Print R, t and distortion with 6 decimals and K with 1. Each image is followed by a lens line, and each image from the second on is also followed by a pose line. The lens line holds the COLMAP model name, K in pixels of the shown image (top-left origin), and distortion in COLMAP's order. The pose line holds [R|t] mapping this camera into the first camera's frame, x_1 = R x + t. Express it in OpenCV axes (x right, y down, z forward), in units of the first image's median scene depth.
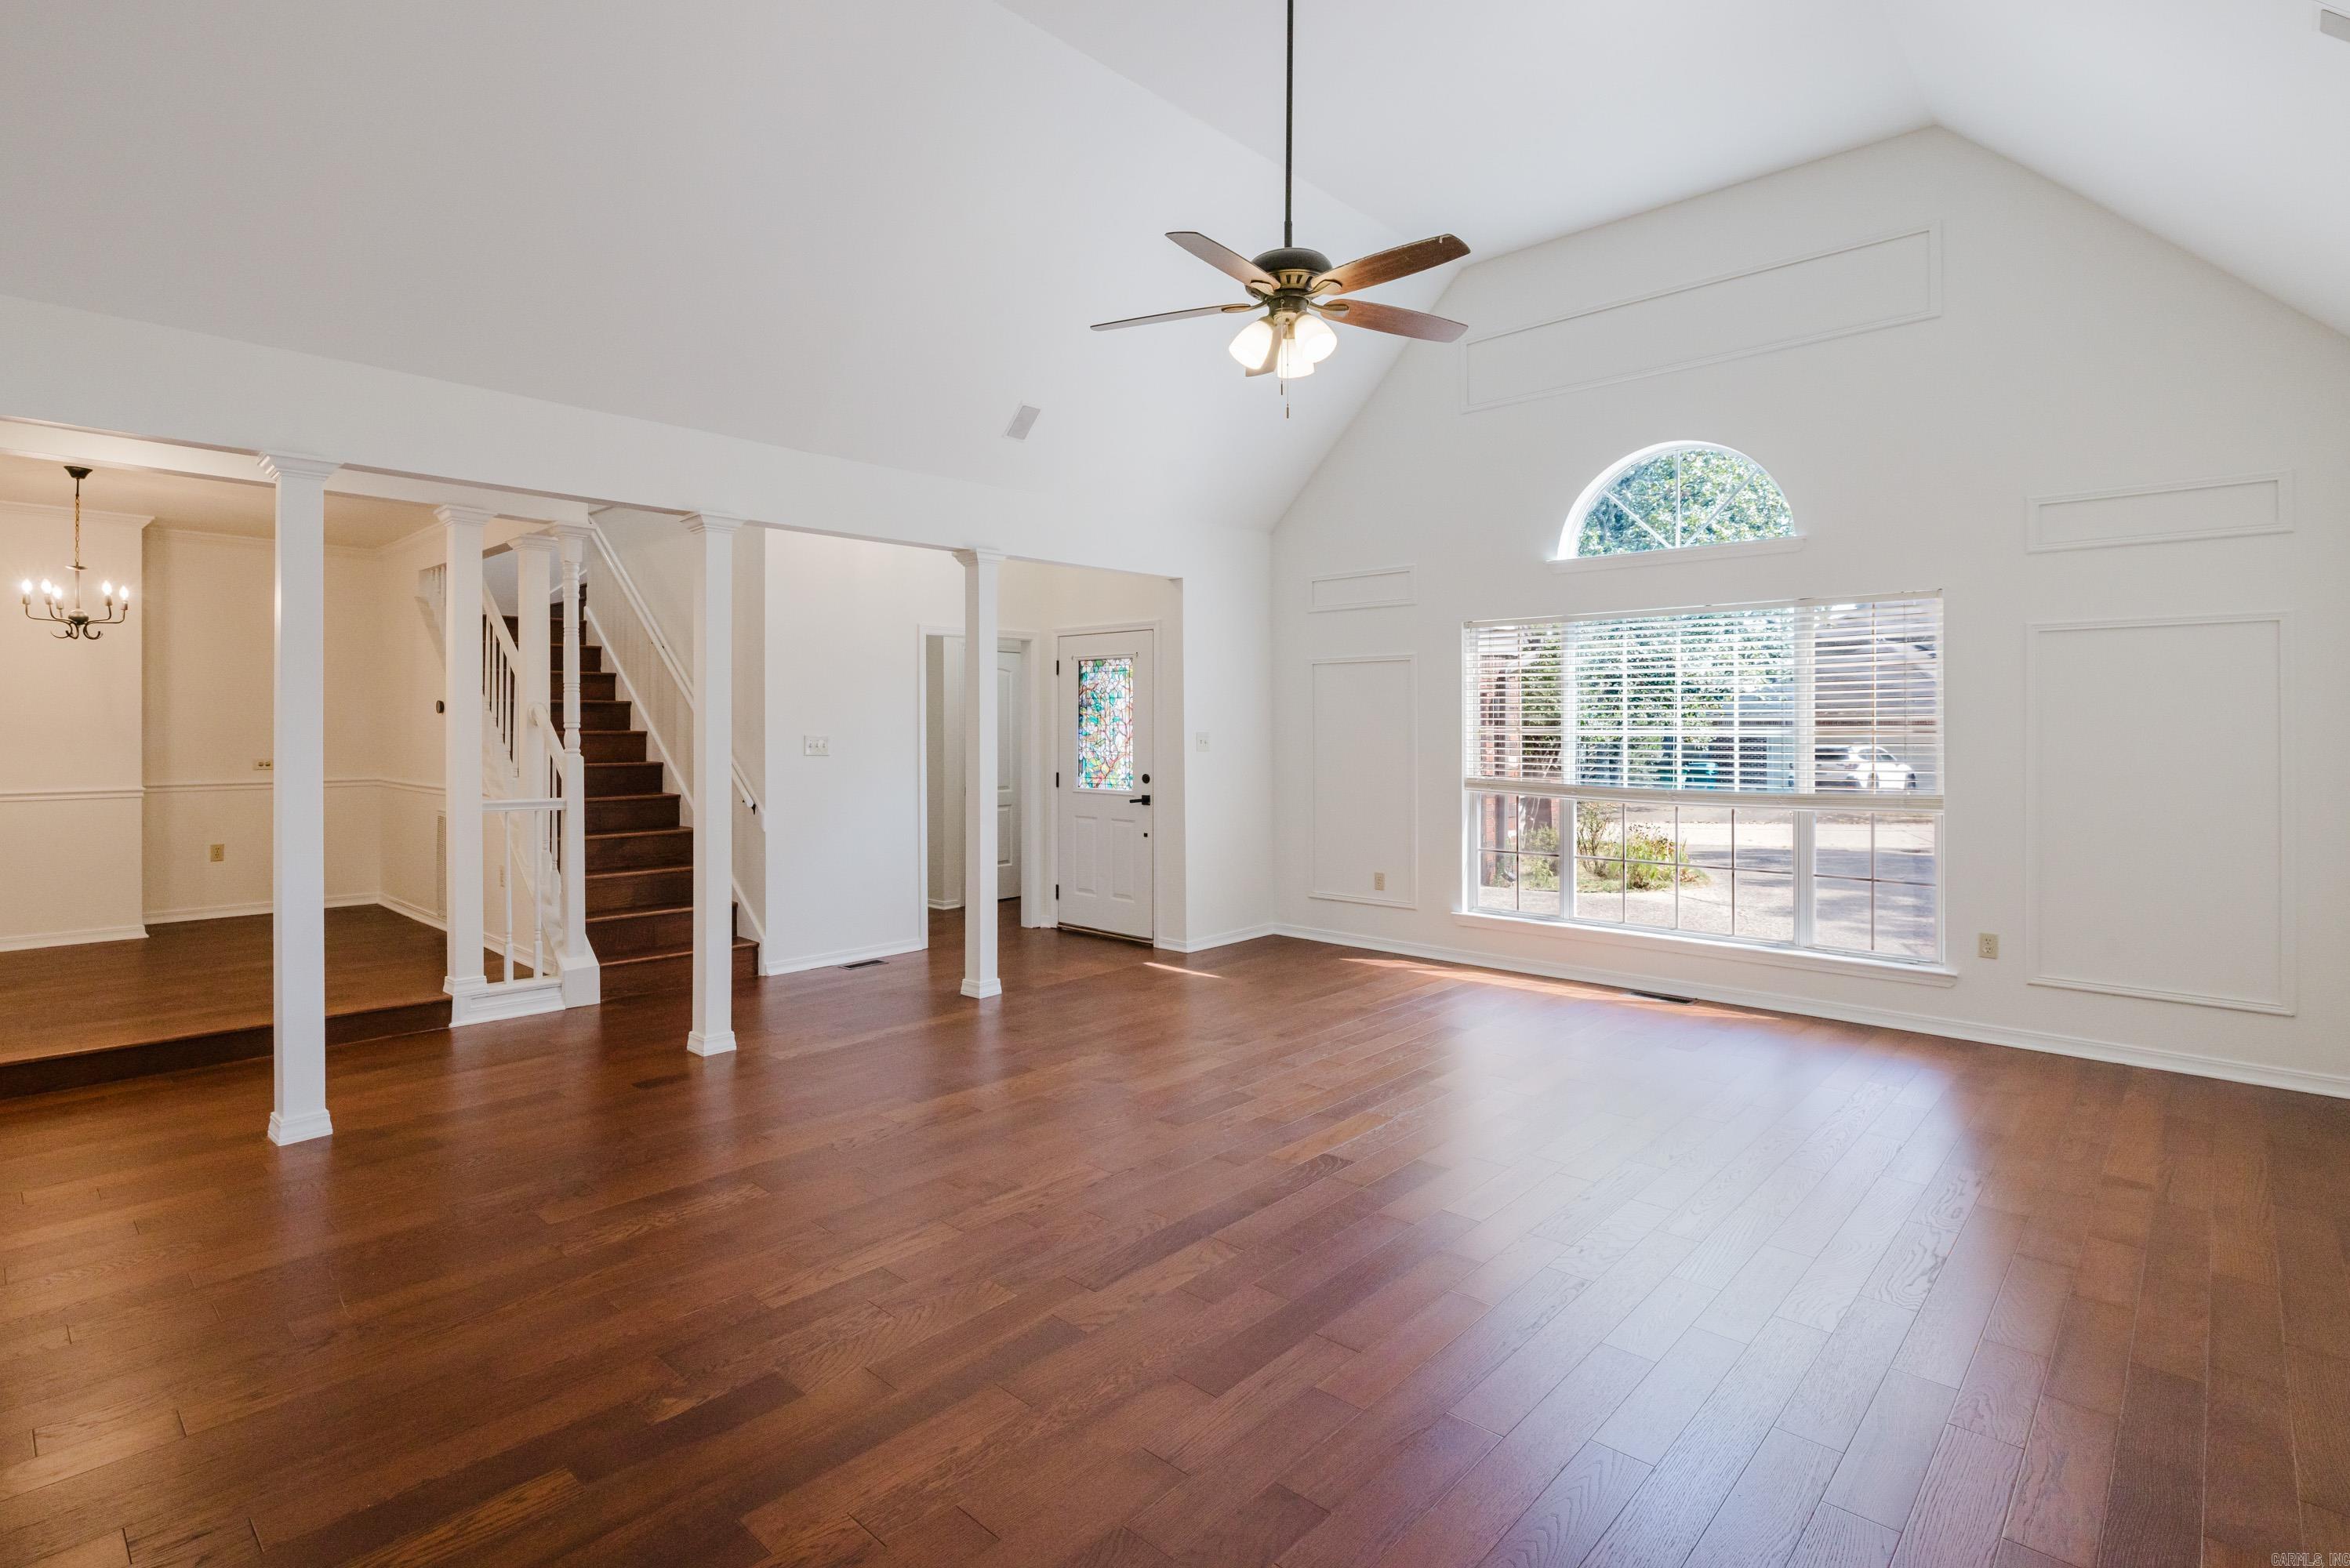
lens RADIAL K [[1170.3, 0, 1145.7], [0, 1170.3, 735.7], [0, 0, 1]] dist [-0.002632, -0.000835]
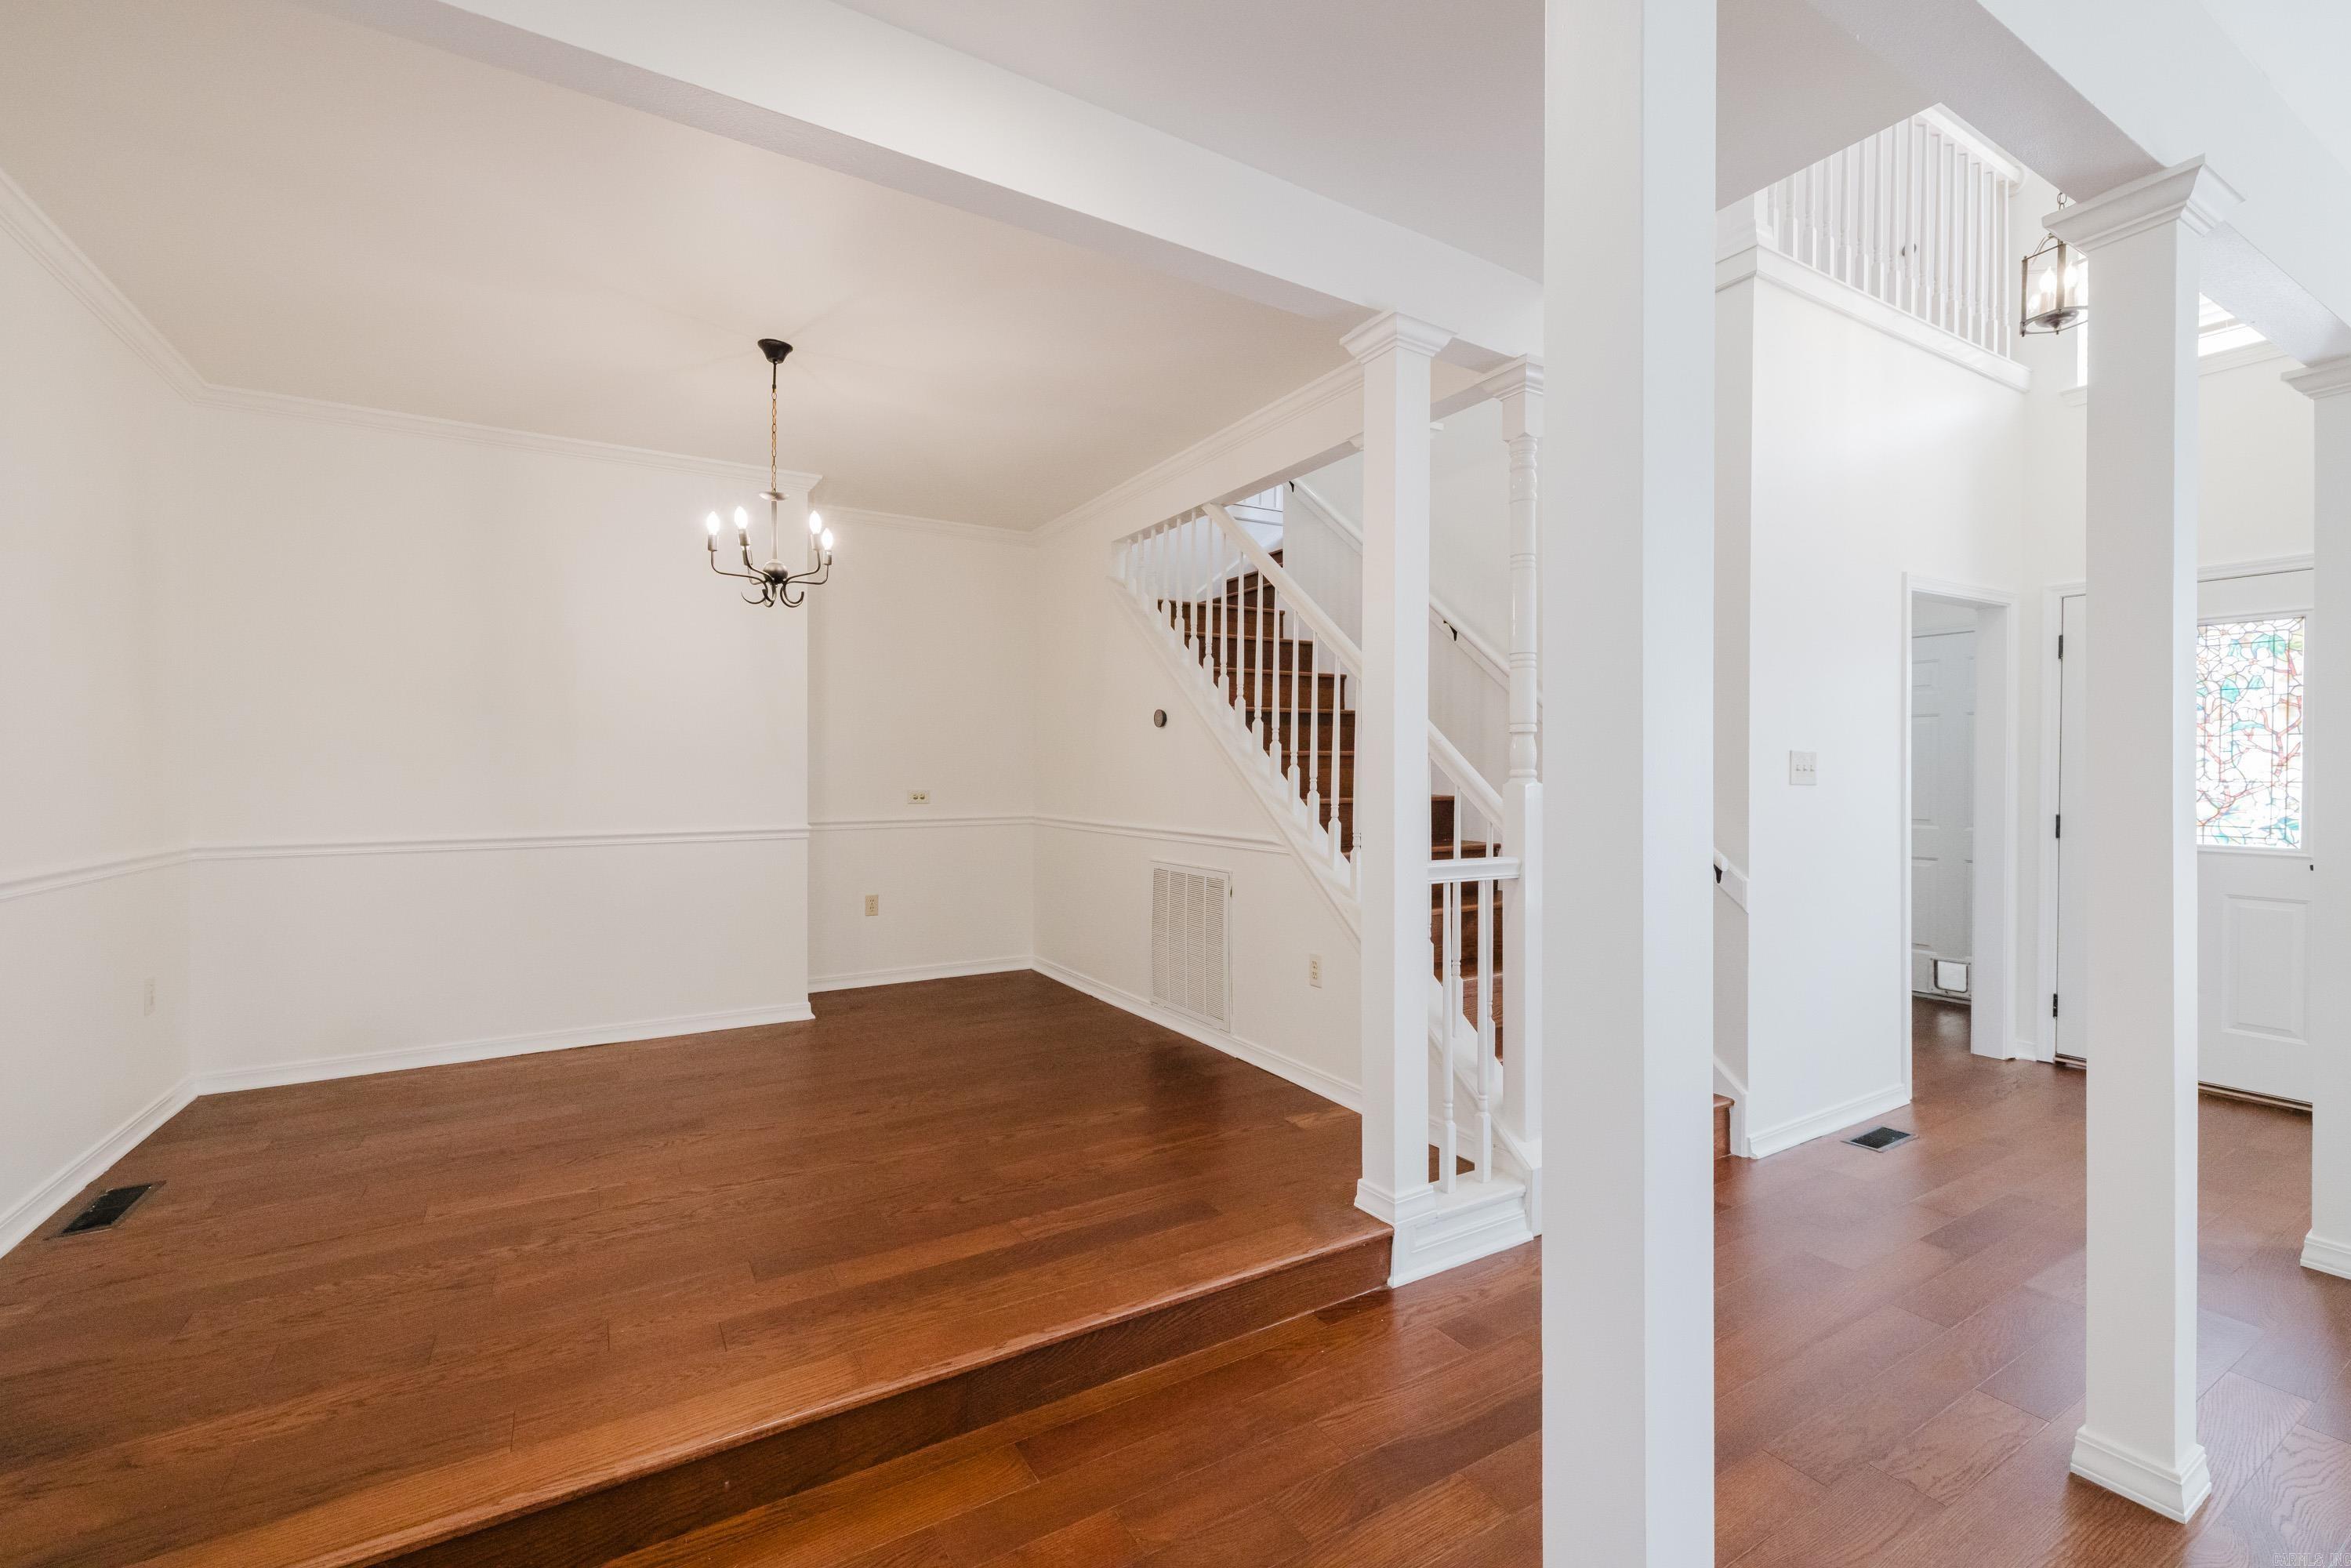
lens RADIAL K [[1000.6, 0, 1186.7], [0, 1000.6, 775.4], [0, 0, 1]] dist [0.001208, 0.000476]
pose [[0.968323, -0.001596, -0.249697, -0.437816], [0.001162, 0.999998, -0.001886, 0.012099], [0.249699, 0.001536, 0.968322, 0.407296]]
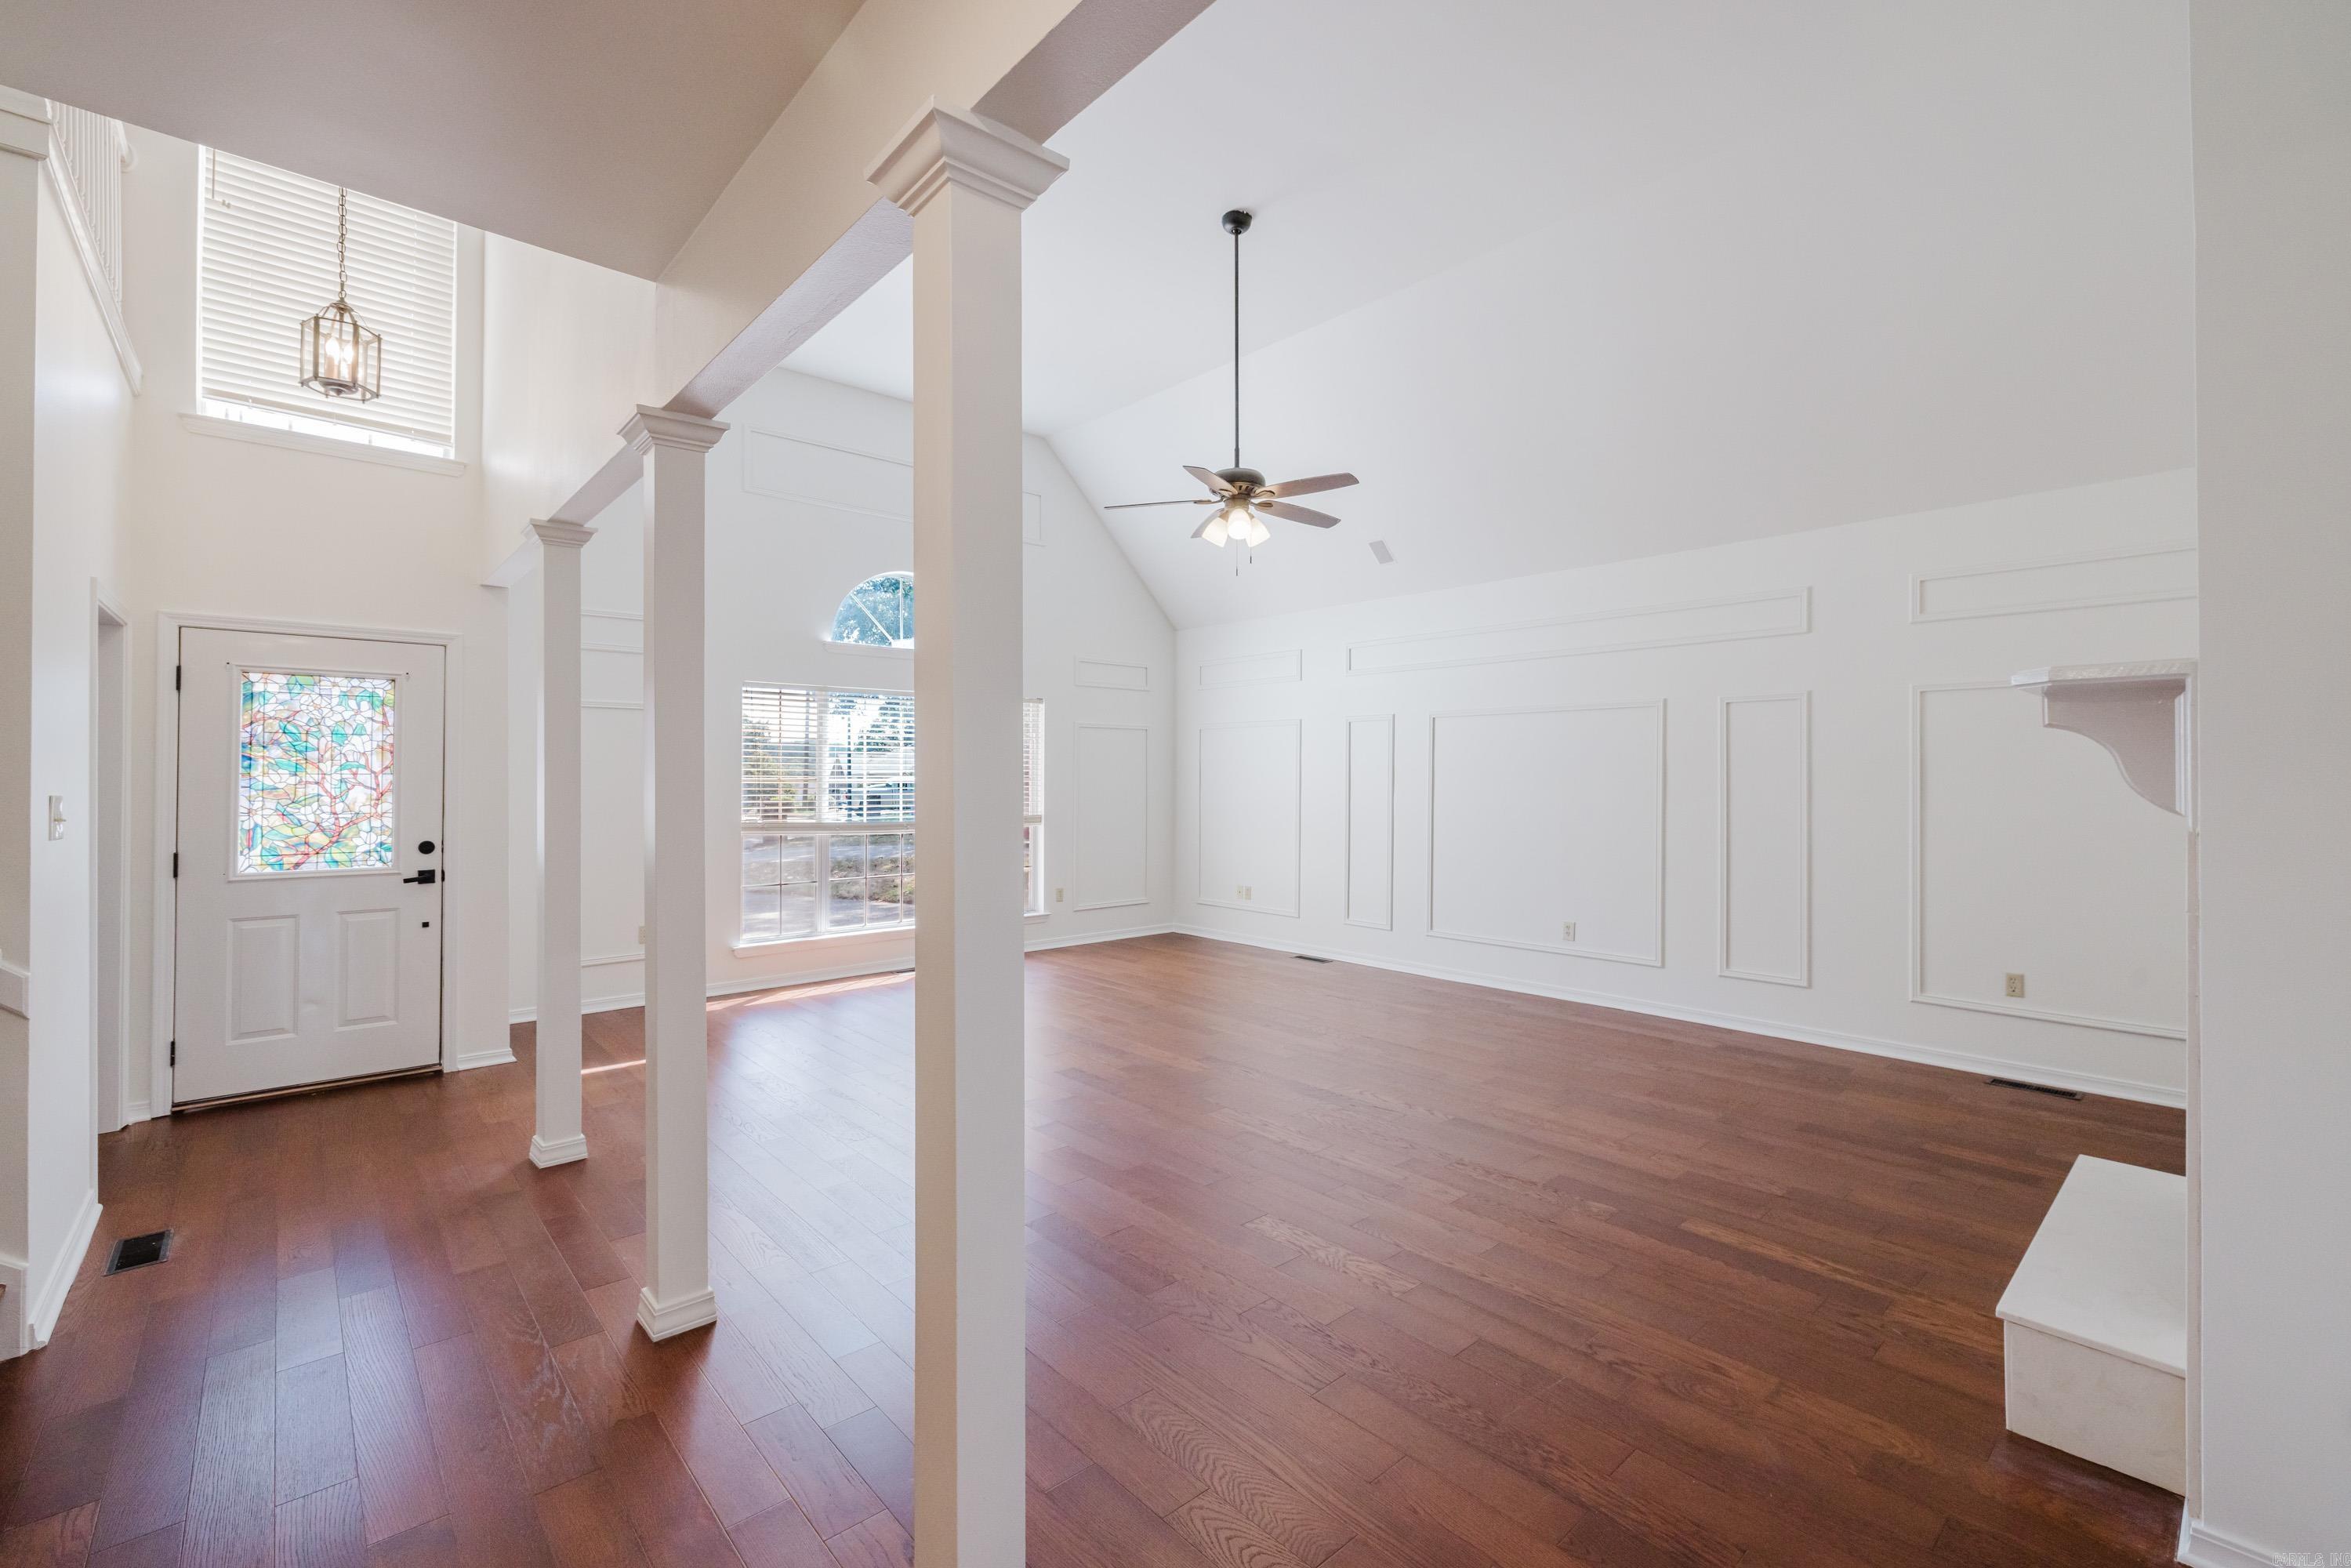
lens RADIAL K [[1000.6, 0, 1189.6], [0, 1000.6, 780.7], [0, 0, 1]] dist [0.001208, 0.000476]
pose [[0.070161, -0.002357, 0.997533, -0.612761], [0.009696, 0.999952, 0.001680, -0.001502], [-0.997489, 0.009555, 0.070180, 0.498160]]
